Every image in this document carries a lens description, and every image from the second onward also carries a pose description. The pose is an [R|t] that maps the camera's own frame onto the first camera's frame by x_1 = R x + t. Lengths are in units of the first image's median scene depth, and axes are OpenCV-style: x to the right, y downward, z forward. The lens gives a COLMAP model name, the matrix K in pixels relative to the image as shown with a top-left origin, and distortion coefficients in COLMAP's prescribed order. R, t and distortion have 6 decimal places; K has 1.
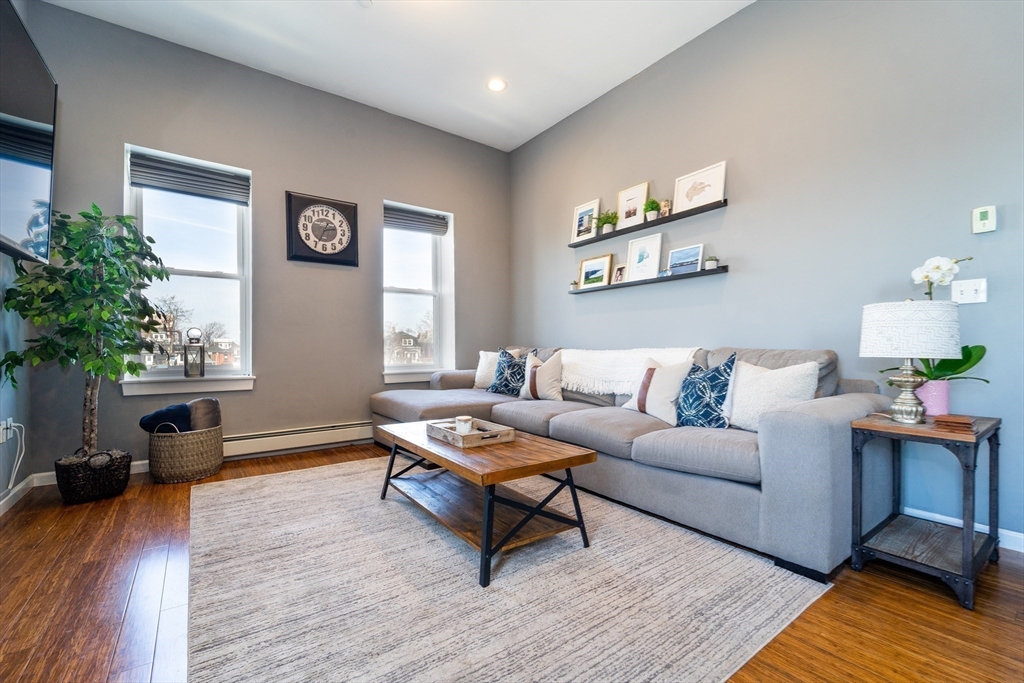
lens RADIAL K [[410.2, 0, 510.8], [0, 410.2, 352.4], [0, 0, 1]] dist [-0.000437, -0.001038]
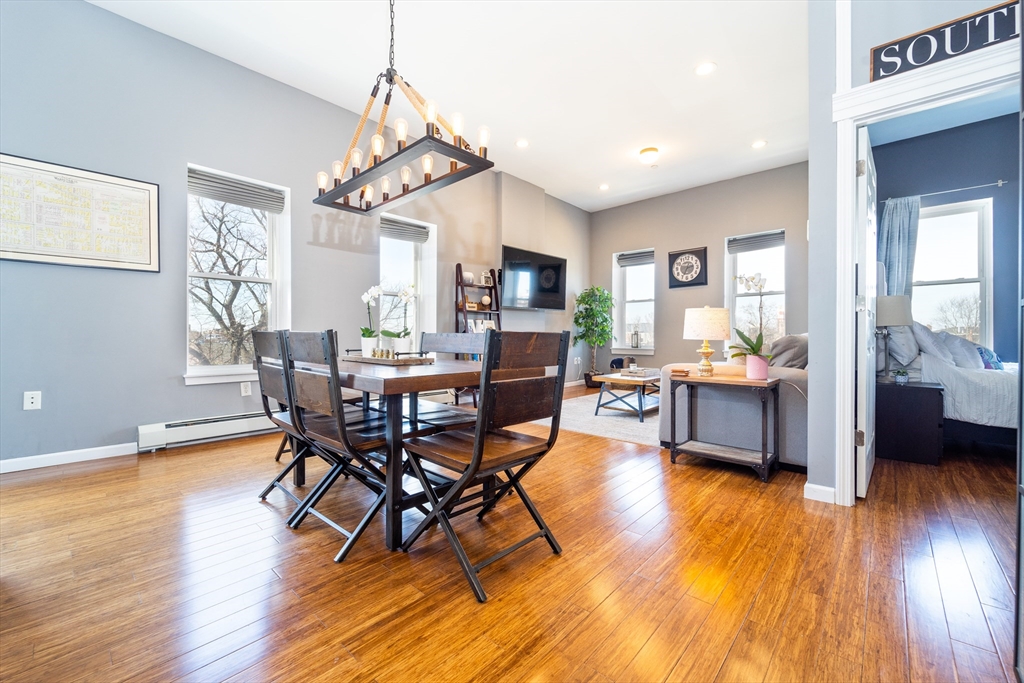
lens RADIAL K [[400.3, 0, 514.7], [0, 400.3, 334.7], [0, 0, 1]] dist [-0.002826, -0.000074]
pose [[0.201517, -0.002852, -0.979481, 1.198983], [-0.013796, 0.999888, -0.005750, 0.008219], [0.979388, 0.014672, 0.201455, -0.070128]]
